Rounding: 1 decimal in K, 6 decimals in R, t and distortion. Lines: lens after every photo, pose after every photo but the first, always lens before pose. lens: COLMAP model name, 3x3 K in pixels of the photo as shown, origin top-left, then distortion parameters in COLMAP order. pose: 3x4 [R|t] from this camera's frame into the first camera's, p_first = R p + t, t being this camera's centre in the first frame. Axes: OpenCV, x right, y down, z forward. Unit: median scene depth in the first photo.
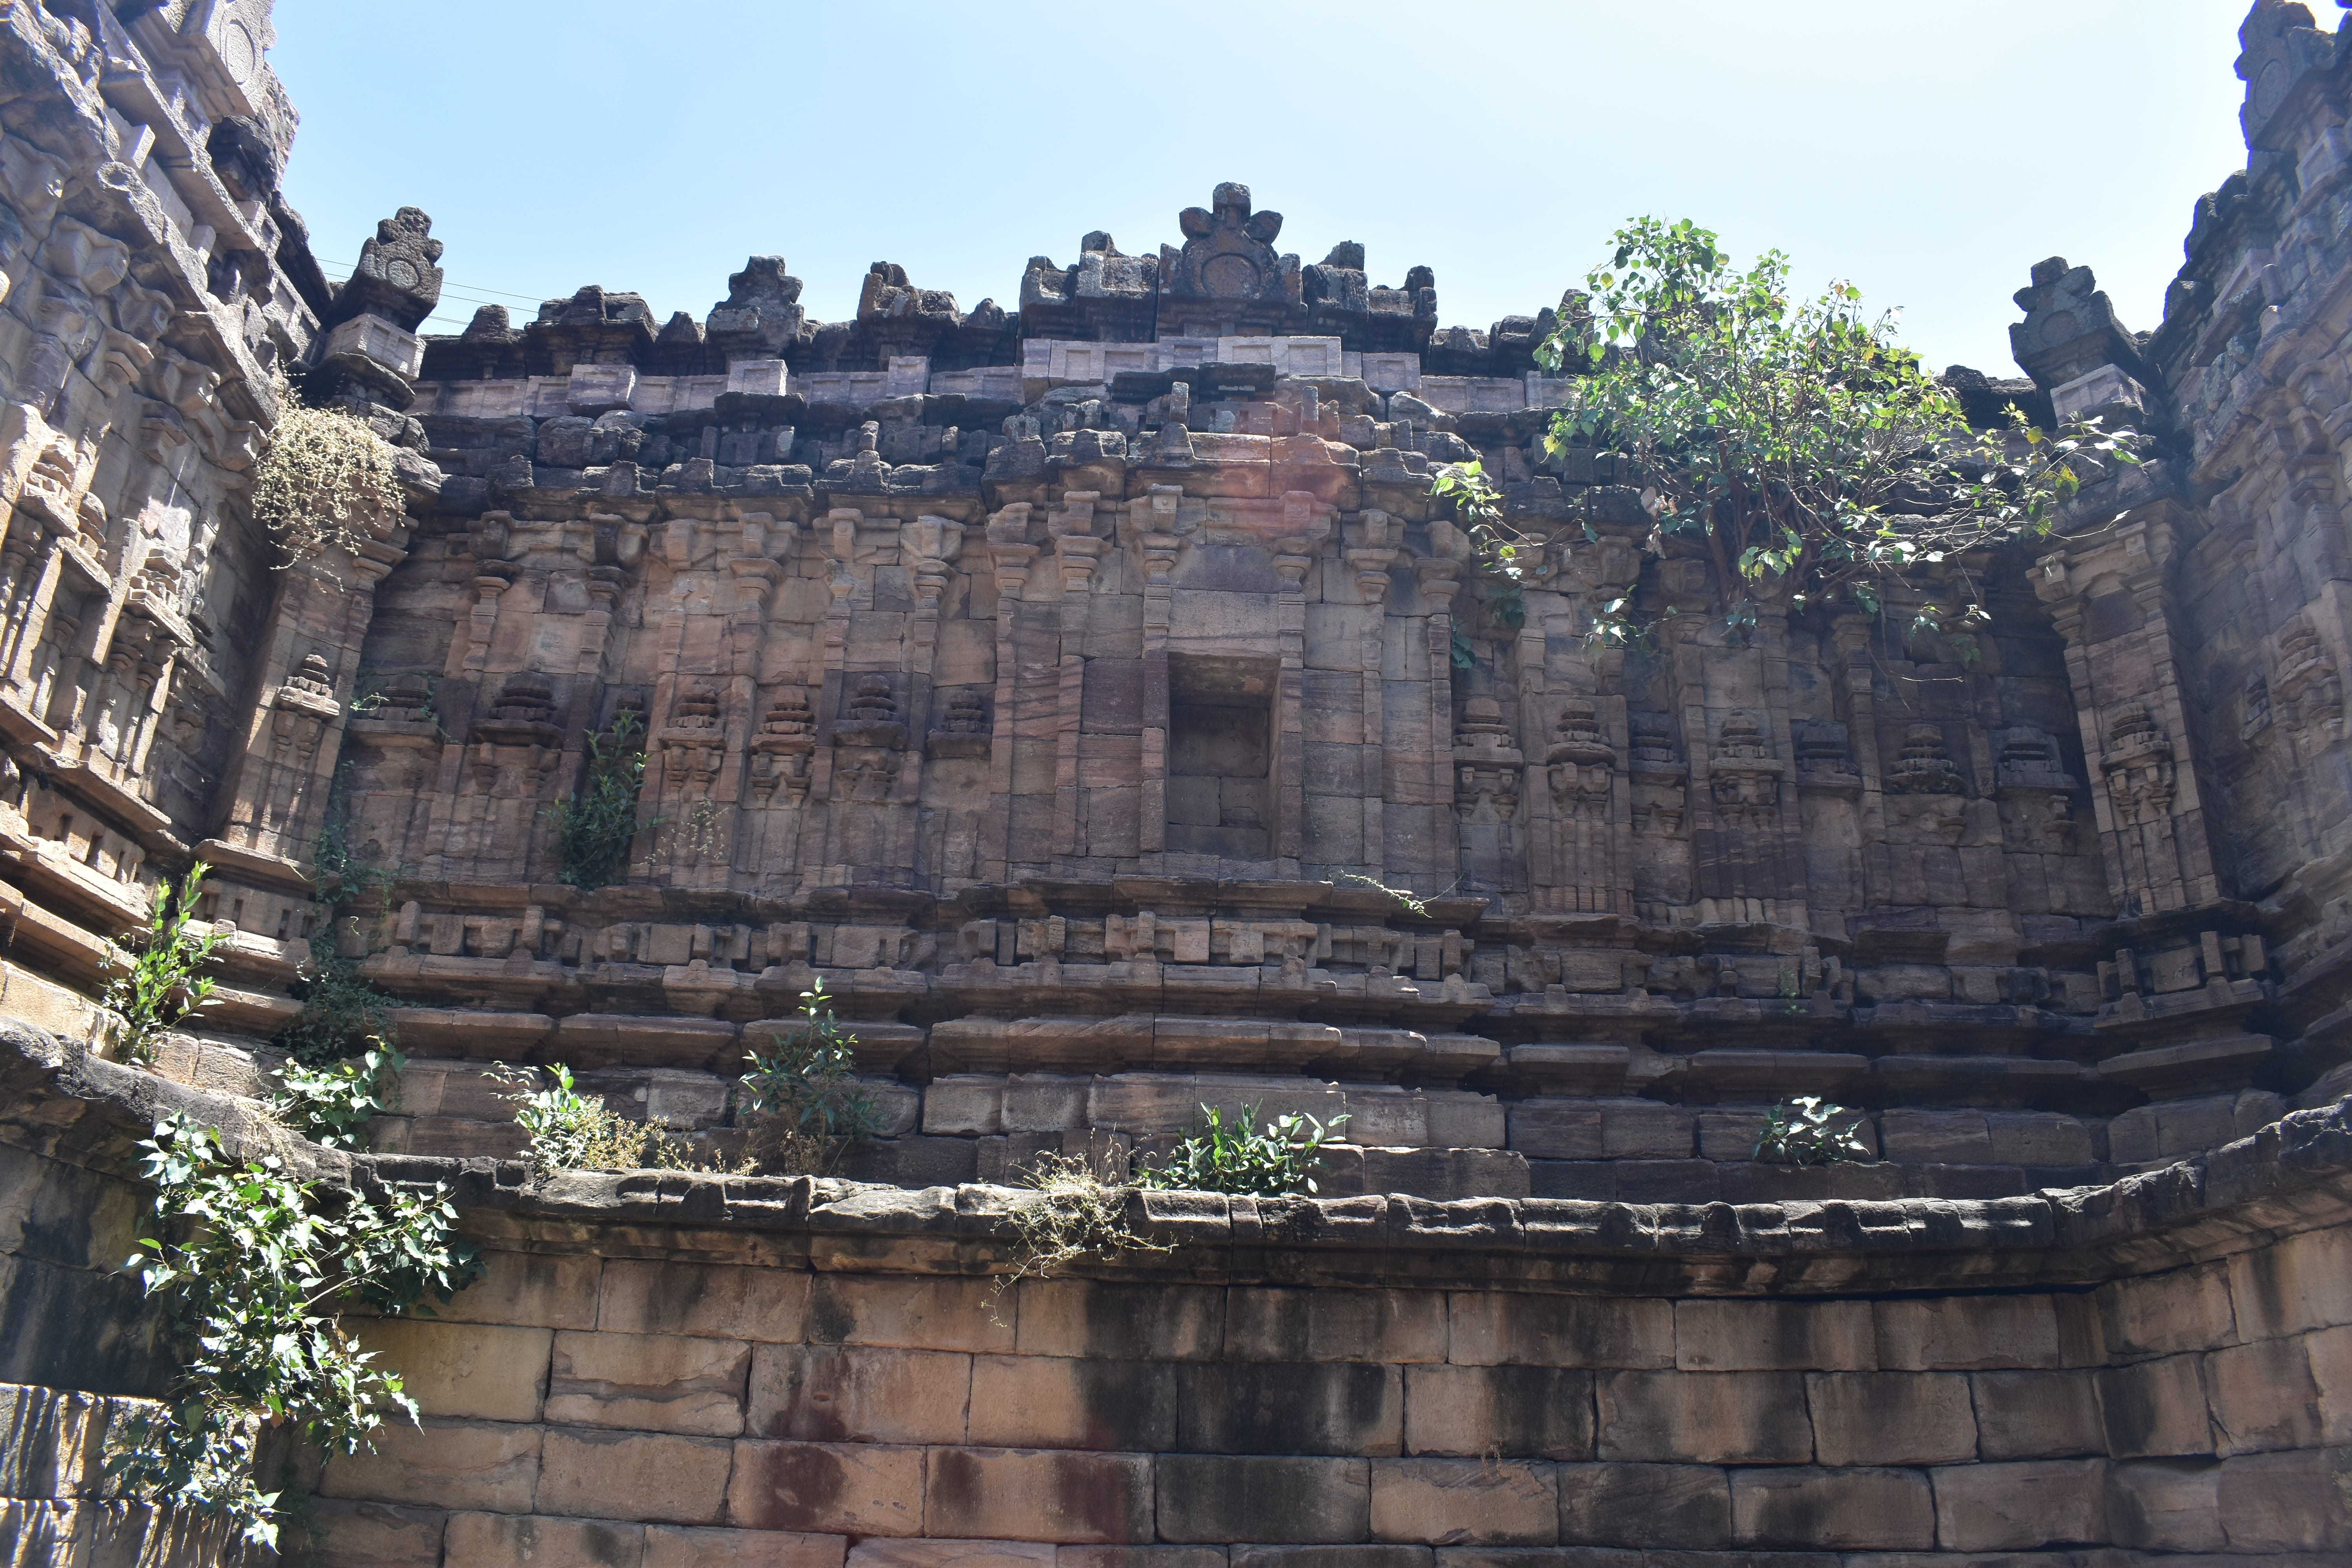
lens RADIAL K [[1836.6, 0, 1176.0], [0, 1836.6, 784.0], [0, 0, 1]] dist [-0.101075, 0.019871]
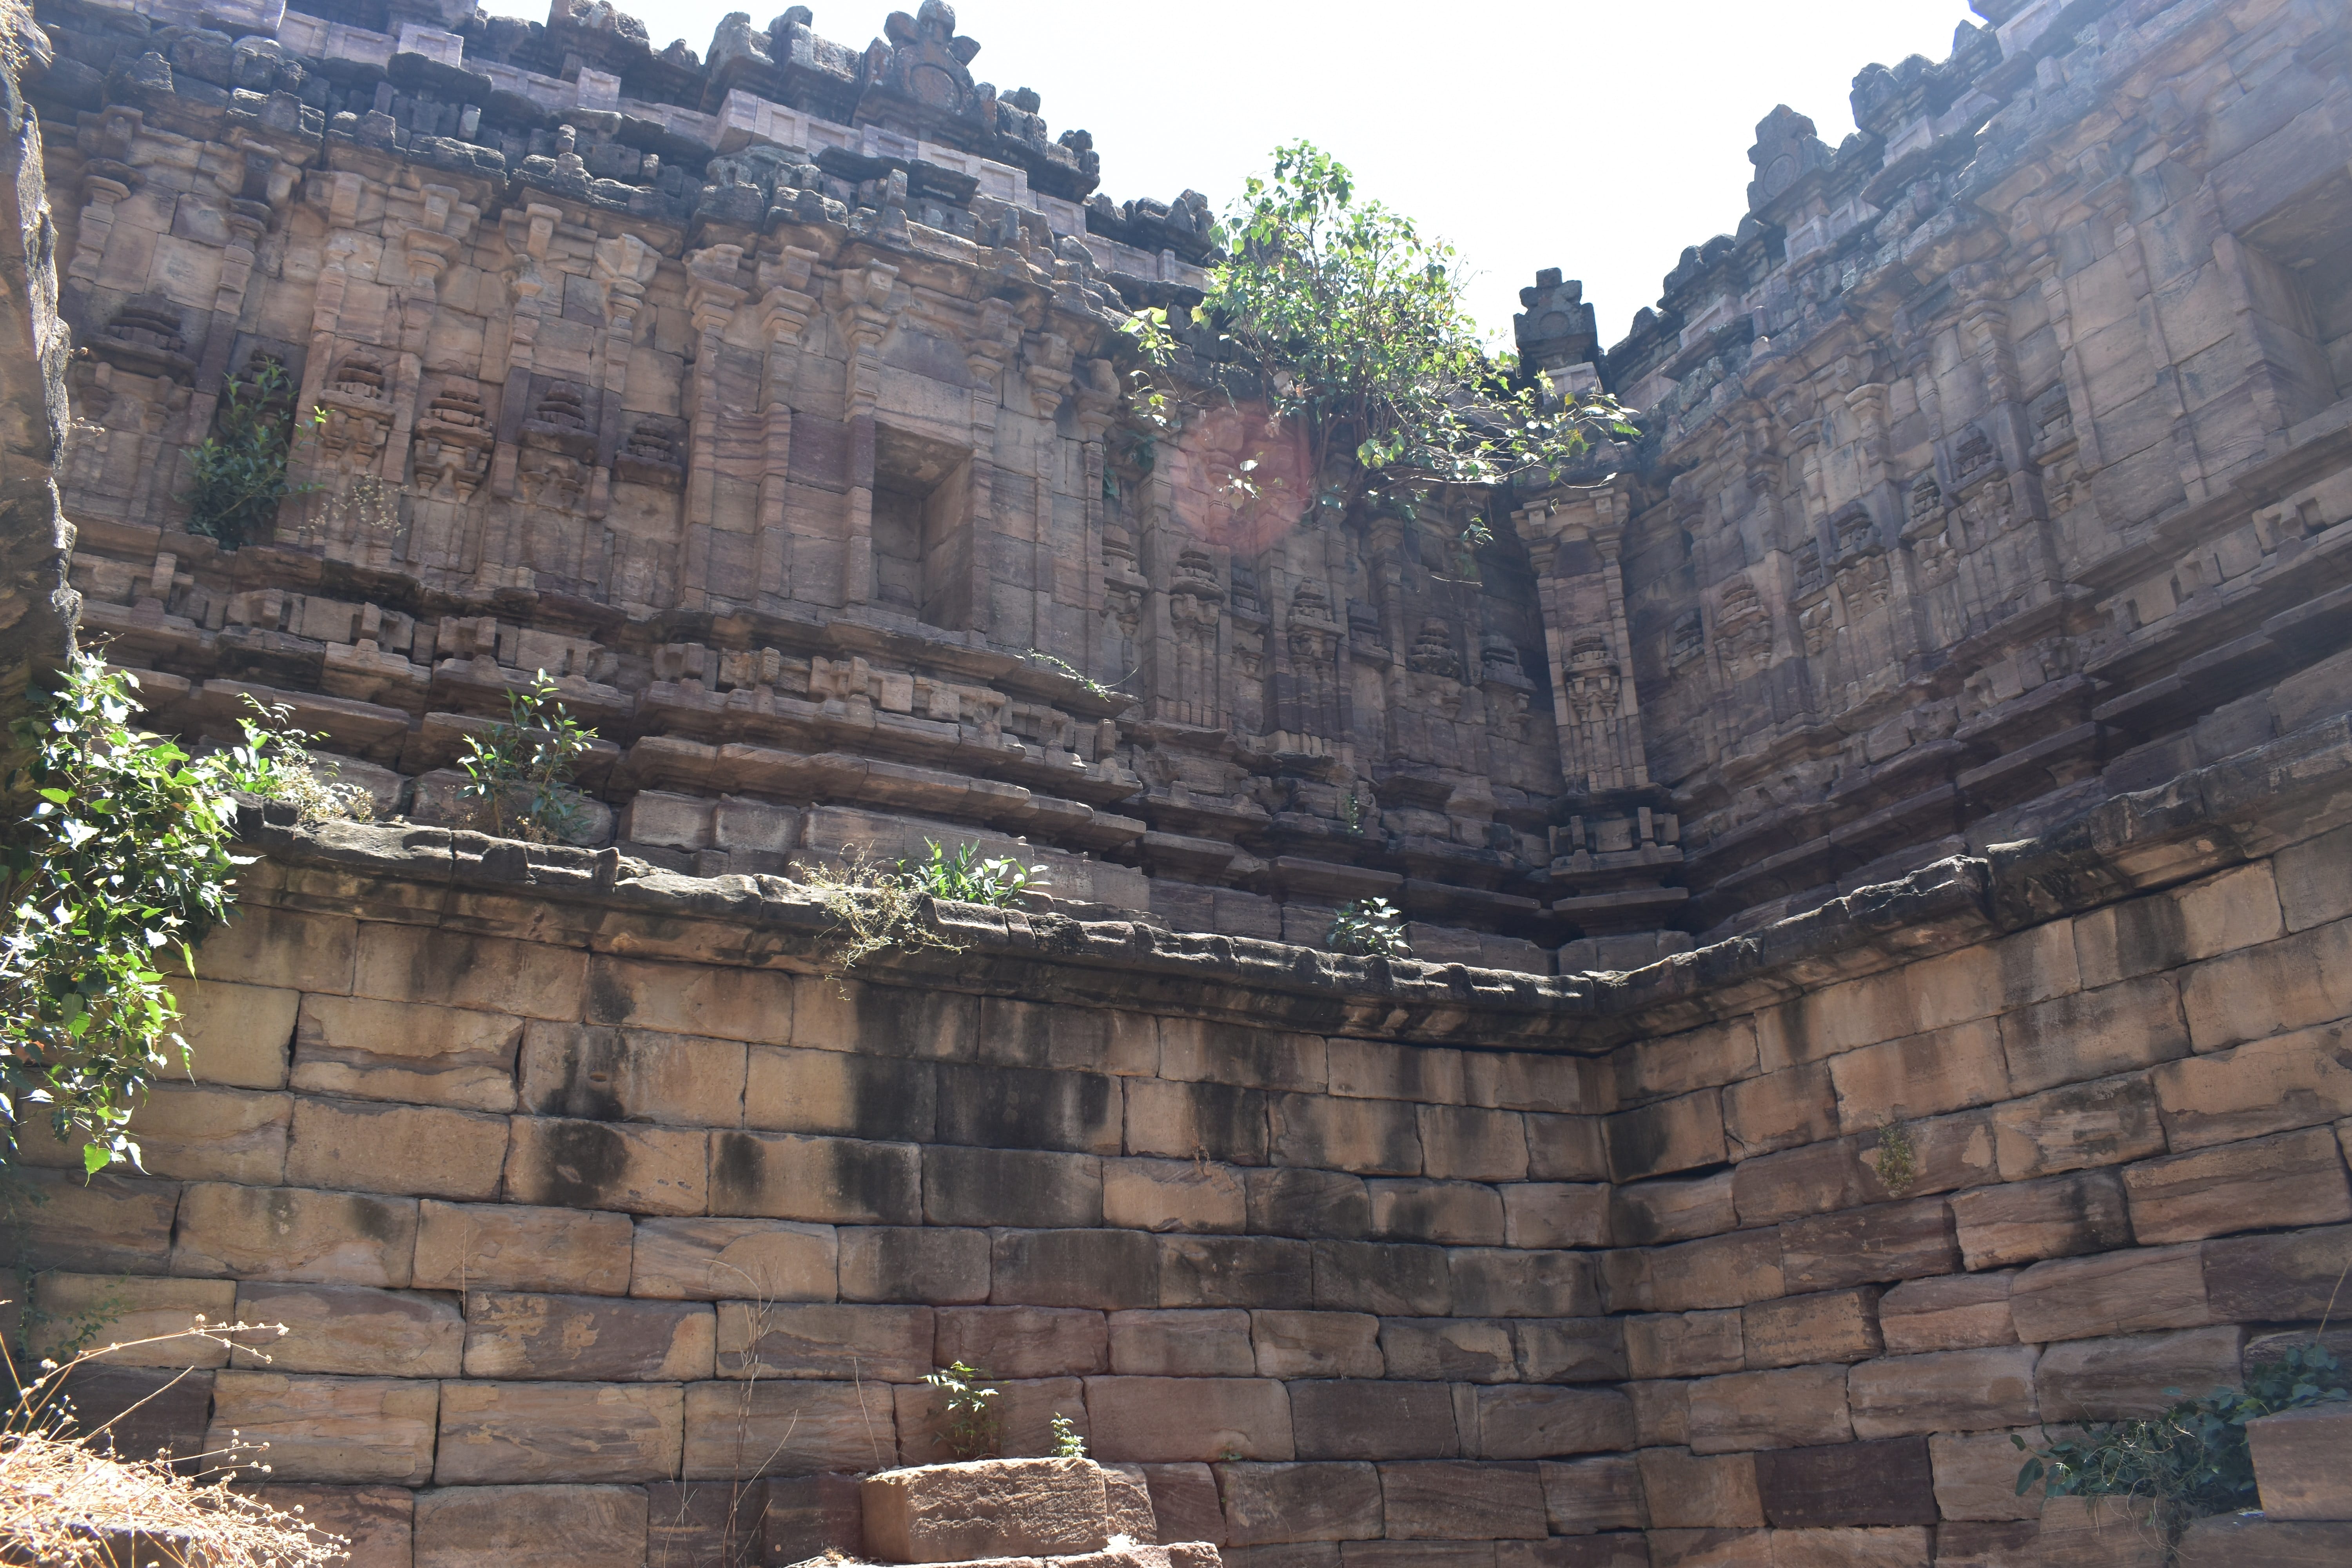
lens RADIAL K [[1836.6, 0, 1176.0], [0, 1836.6, 784.0], [0, 0, 1]] dist [-0.101075, 0.019871]
pose [[0.868241, 0.124904, 0.480163, -0.346248], [-0.136009, 0.990638, -0.011759, 0.127847], [-0.477137, -0.055097, 0.877100, 0.007406]]
